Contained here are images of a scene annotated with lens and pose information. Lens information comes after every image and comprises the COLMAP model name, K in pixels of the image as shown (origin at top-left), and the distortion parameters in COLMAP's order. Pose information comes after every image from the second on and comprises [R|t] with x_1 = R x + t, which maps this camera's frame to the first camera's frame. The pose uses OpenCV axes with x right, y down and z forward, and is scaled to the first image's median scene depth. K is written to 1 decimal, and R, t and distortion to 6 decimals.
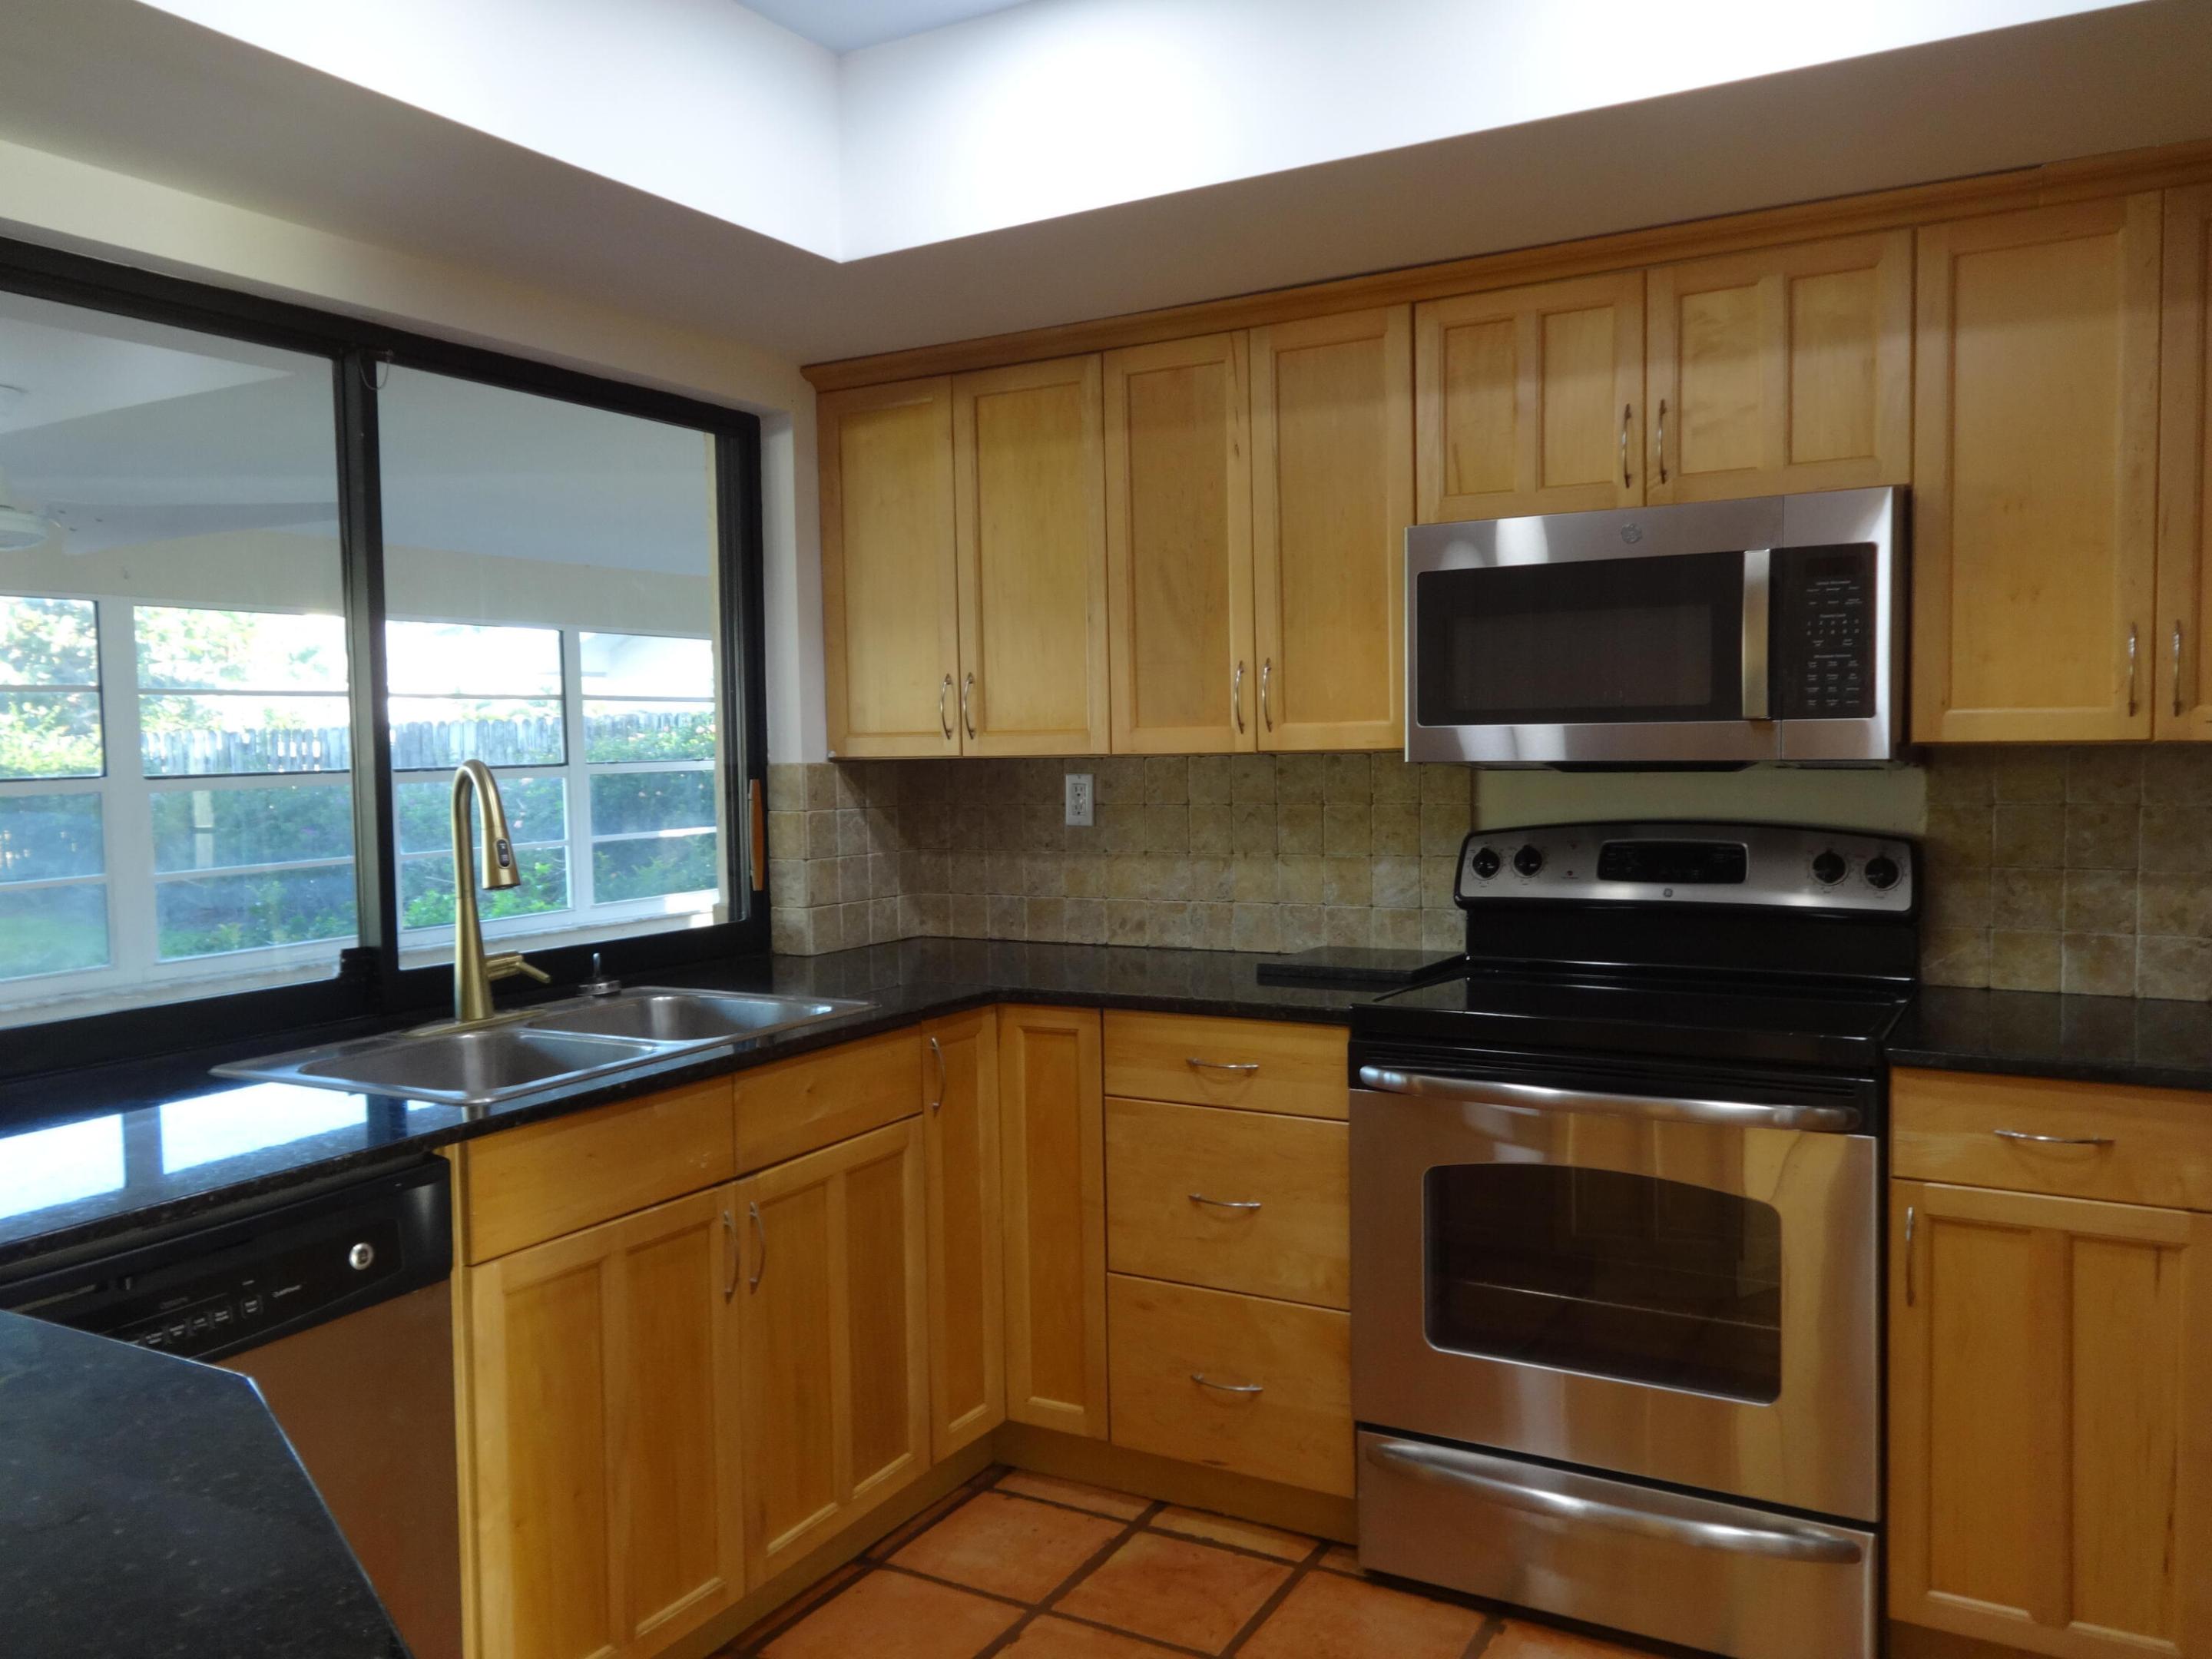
lens RADIAL K [[1669.7, 0, 1106.0], [0, 1669.7, 831.0], [0, 0, 1]] dist [-0.003947, -0.001388]
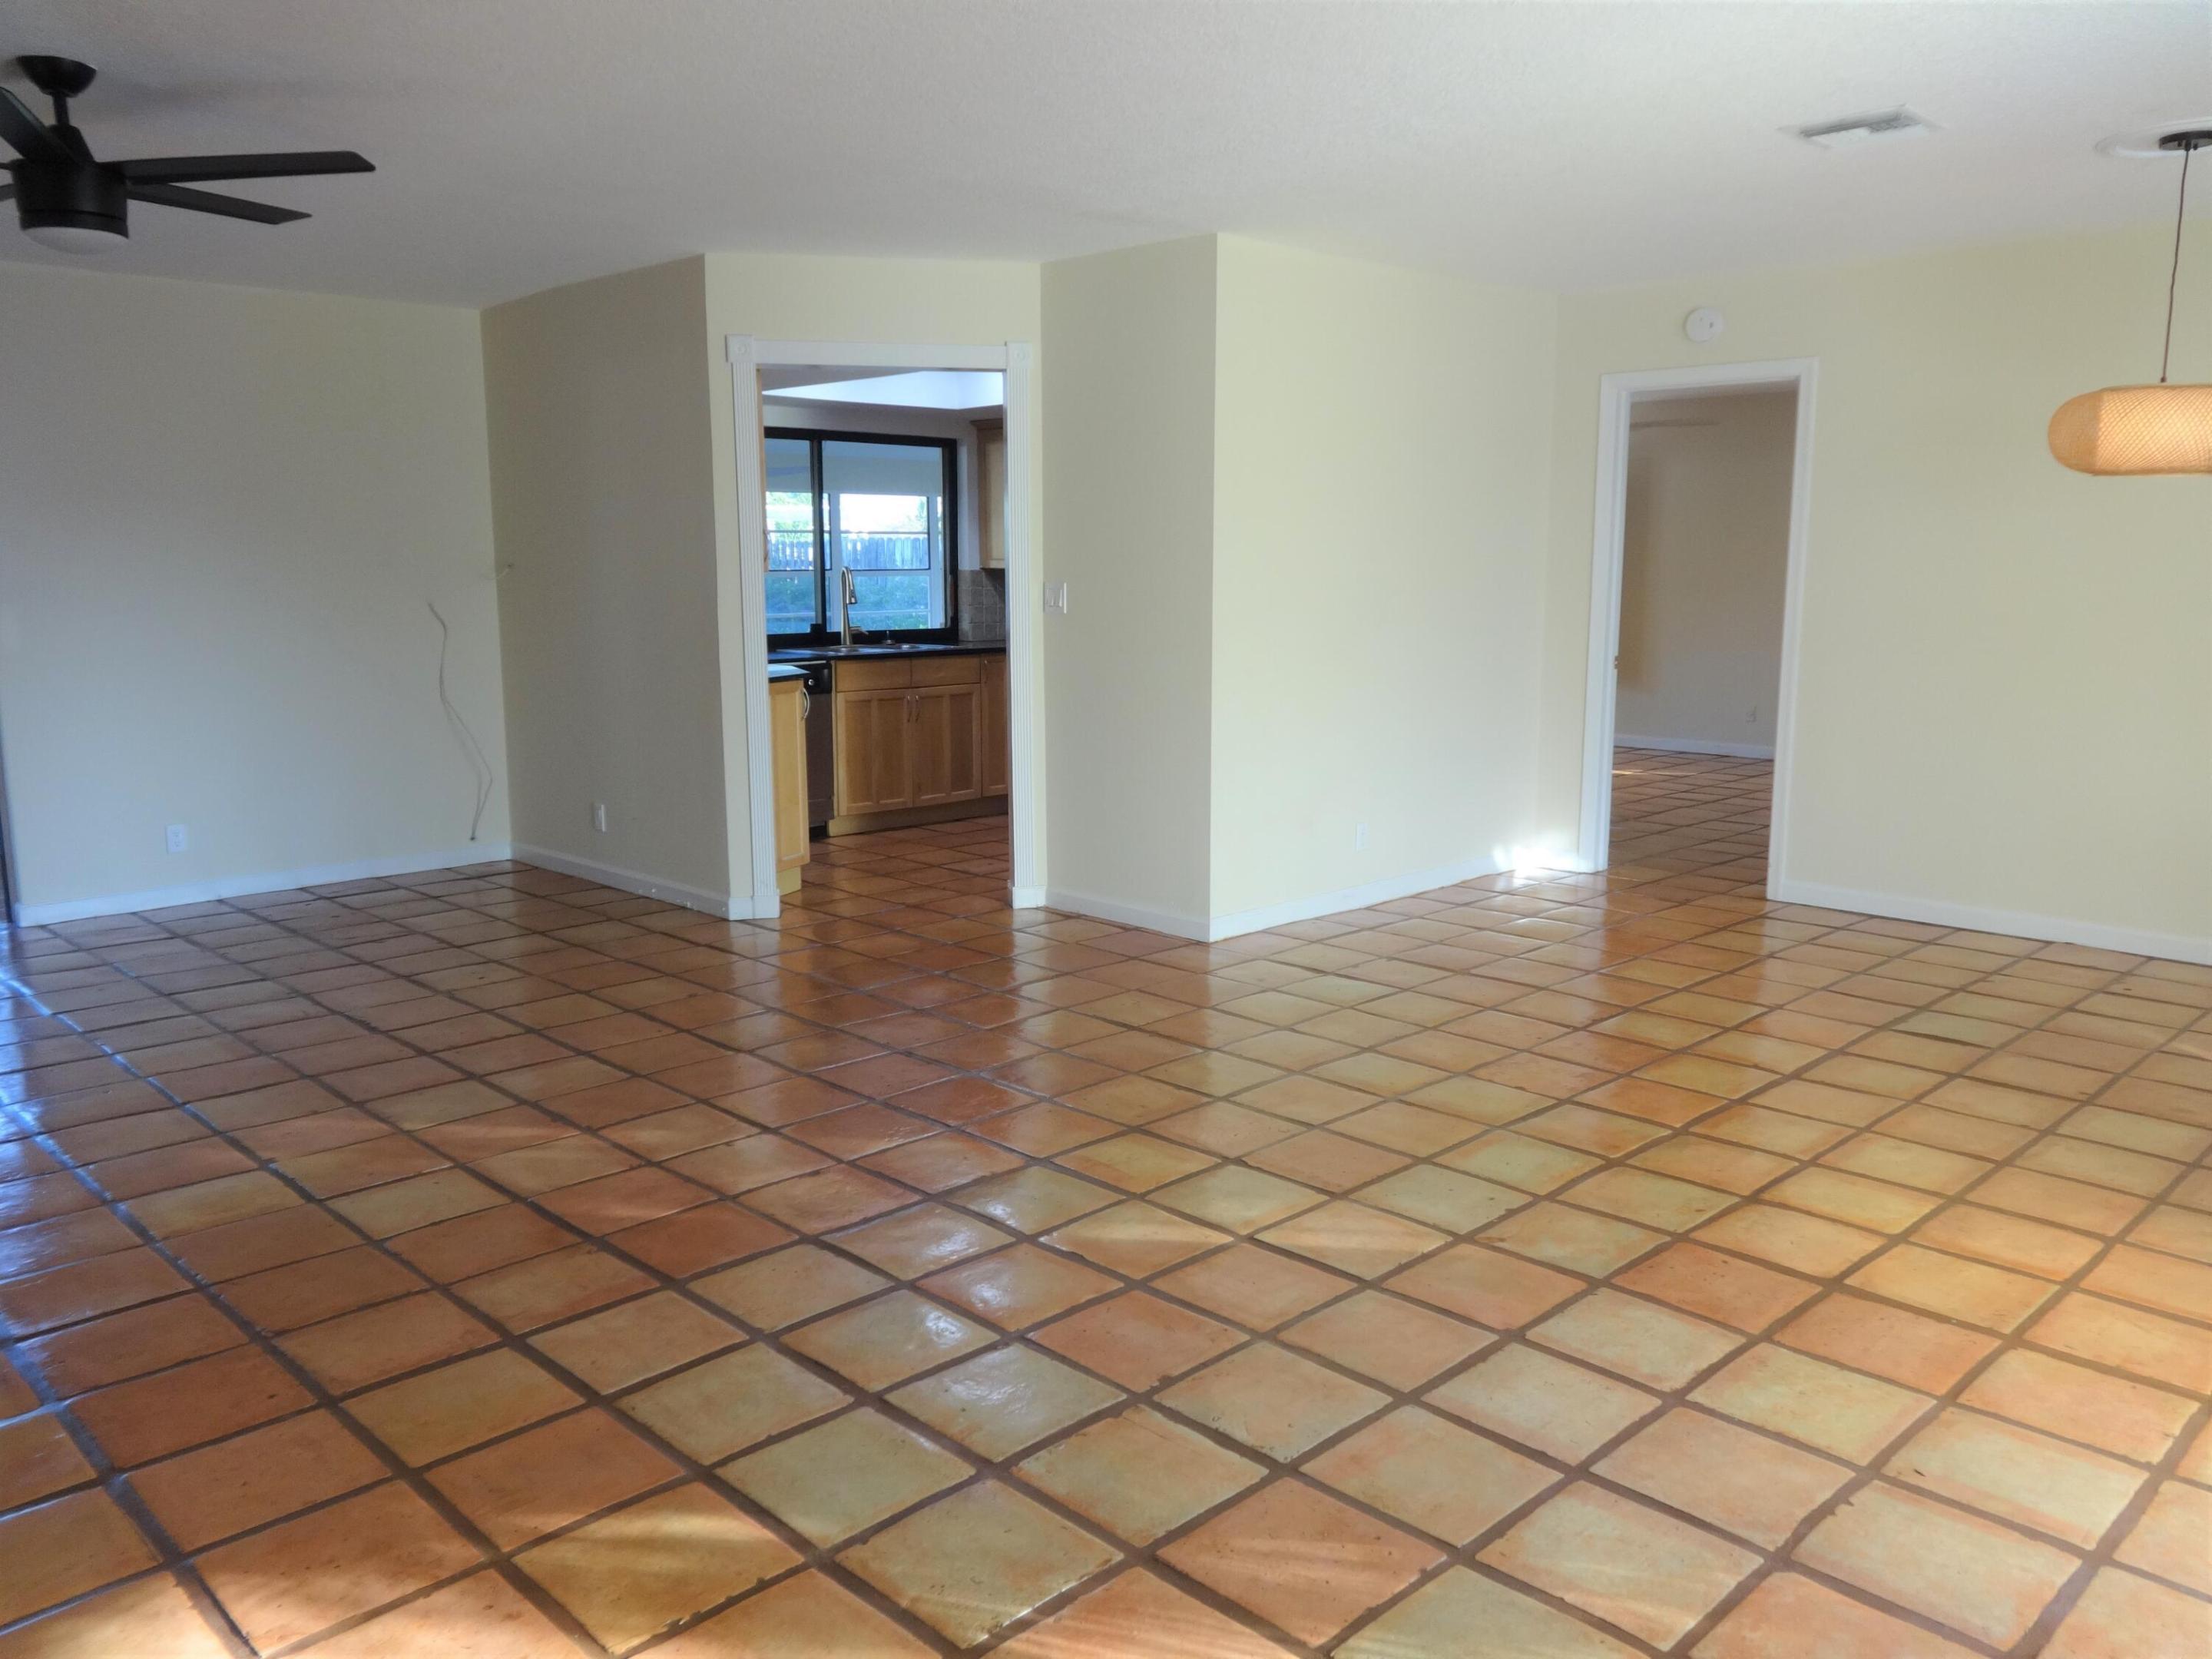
lens RADIAL K [[1669.7, 0, 1106.4], [0, 1669.7, 831.1], [0, 0, 1]] dist [-0.003947, -0.001388]
pose [[0.963450, 0.060791, -0.260898, 0.982073], [-0.031131, 0.992720, 0.116352, 0.074874], [0.266072, -0.103978, 0.958329, -2.031105]]
